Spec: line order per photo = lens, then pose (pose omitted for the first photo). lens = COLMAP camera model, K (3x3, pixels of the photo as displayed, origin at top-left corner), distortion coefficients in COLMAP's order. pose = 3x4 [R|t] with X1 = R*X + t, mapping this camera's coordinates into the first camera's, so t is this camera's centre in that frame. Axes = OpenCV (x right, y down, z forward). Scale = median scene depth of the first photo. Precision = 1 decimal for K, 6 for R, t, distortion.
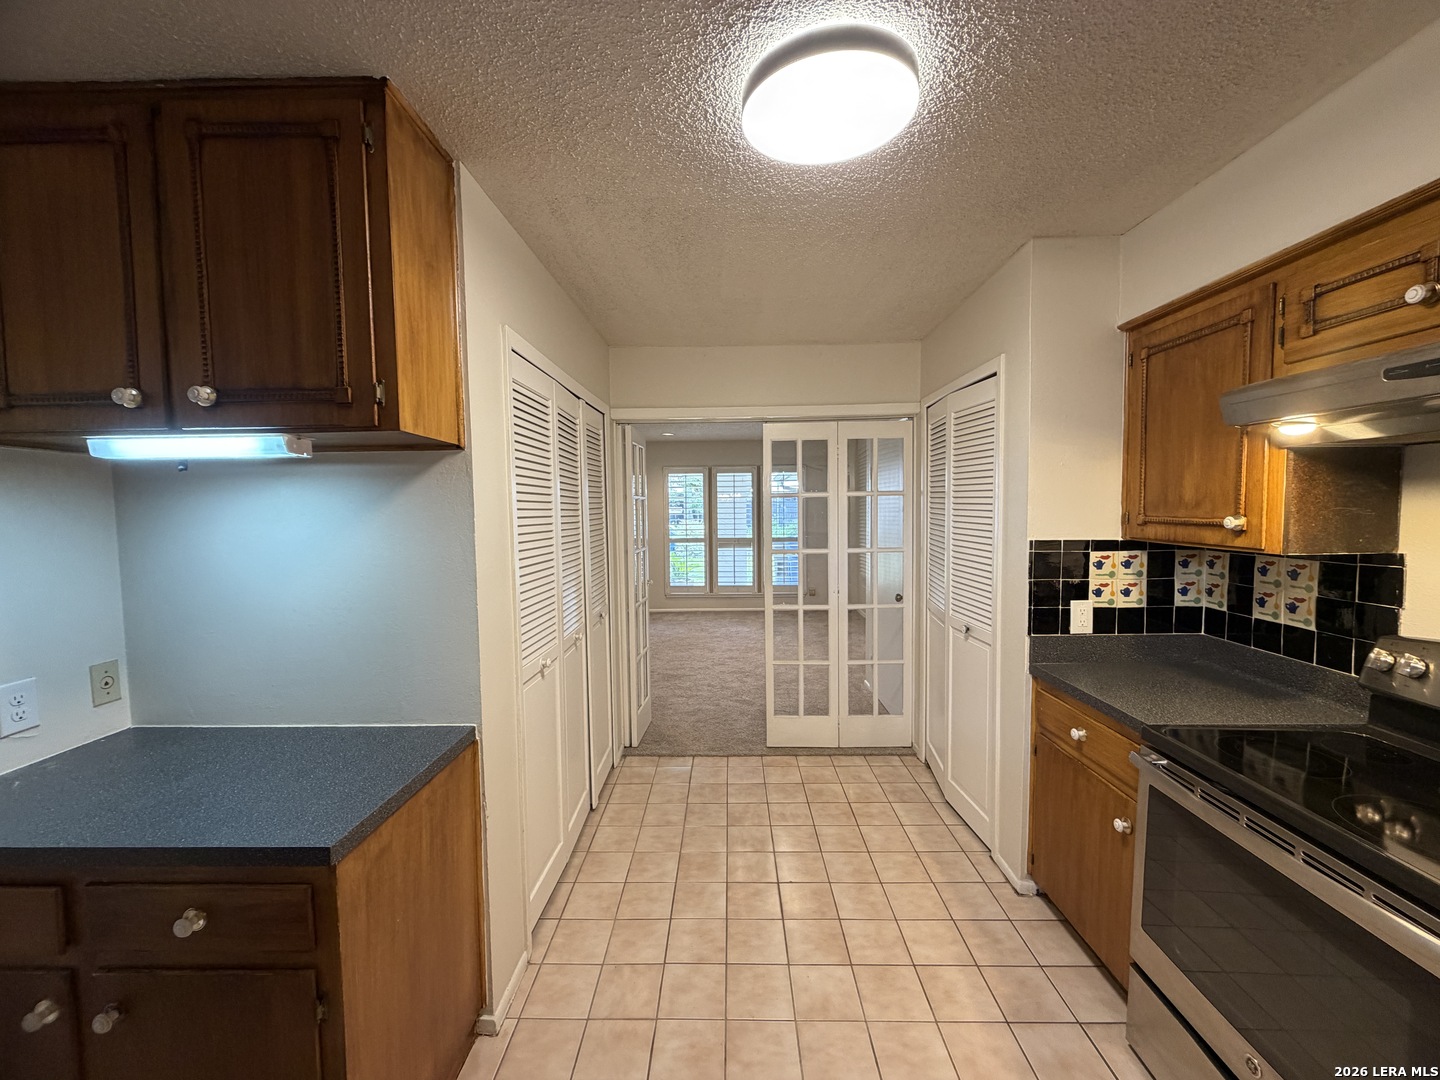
lens RADIAL K [[580.6, 0, 720.1], [0, 580.6, 539.7], [0, 0, 1]] dist [-0.002204, 0.000100]
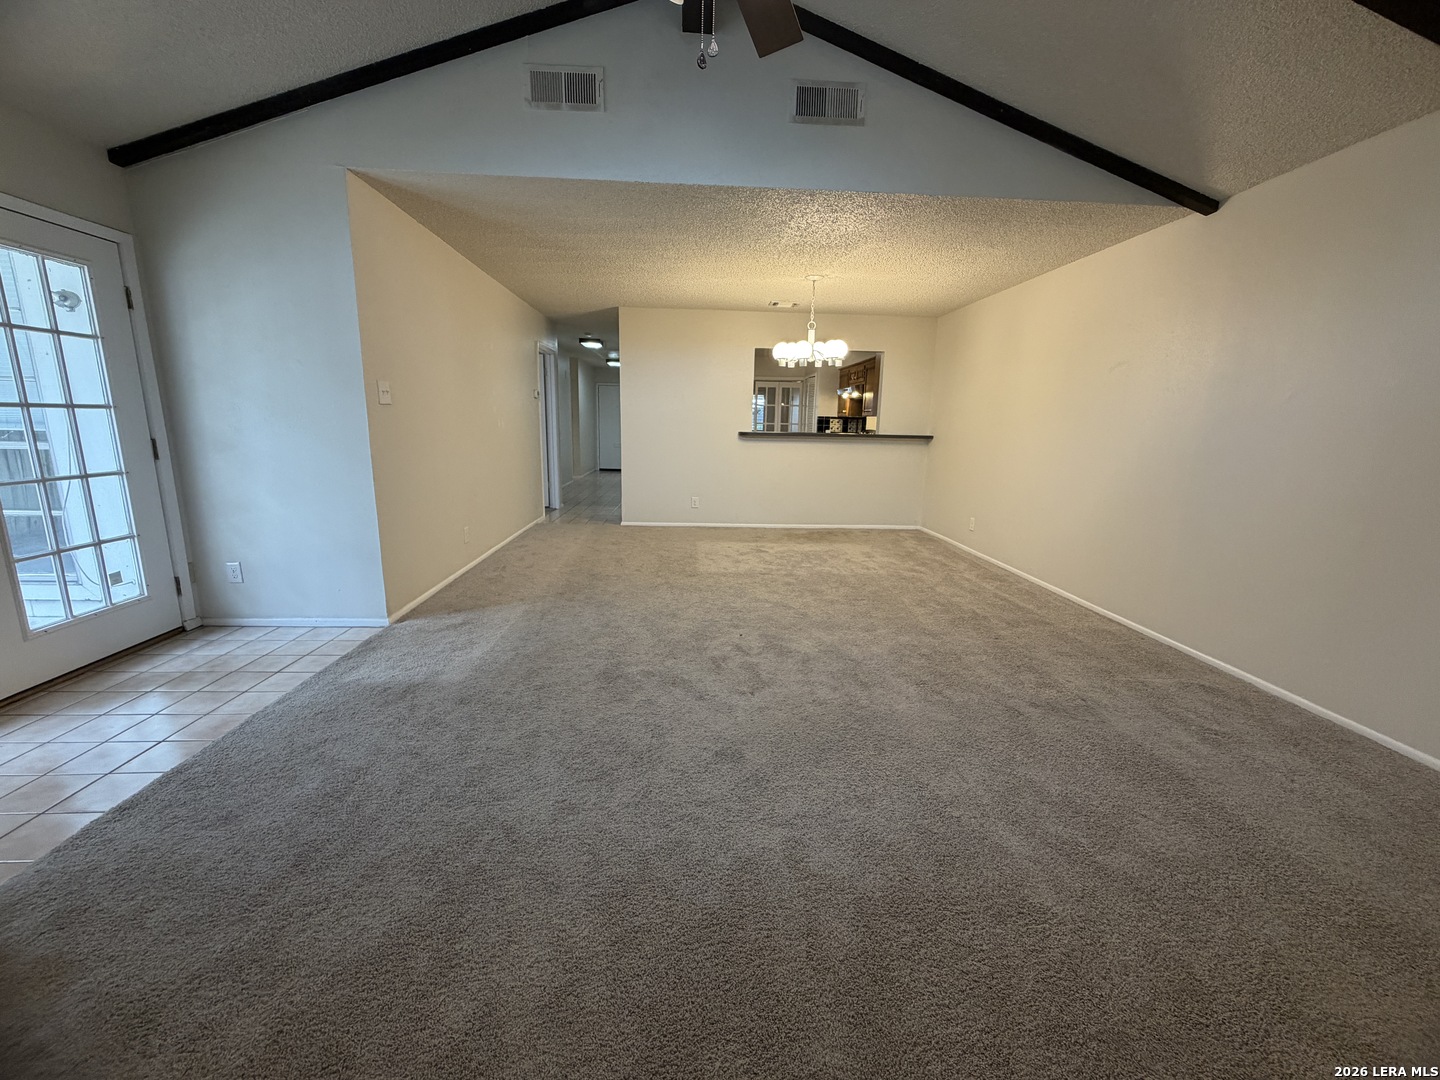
lens RADIAL K [[580.6, 0, 718.4], [0, 580.6, 539.7], [0, 0, 1]] dist [-0.002204, 0.000100]
pose [[0.996608, 0.019852, 0.079864, -0.347079], [-0.031001, 0.989542, 0.140873, 0.203343], [-0.076232, -0.142871, 0.986801, -2.118396]]
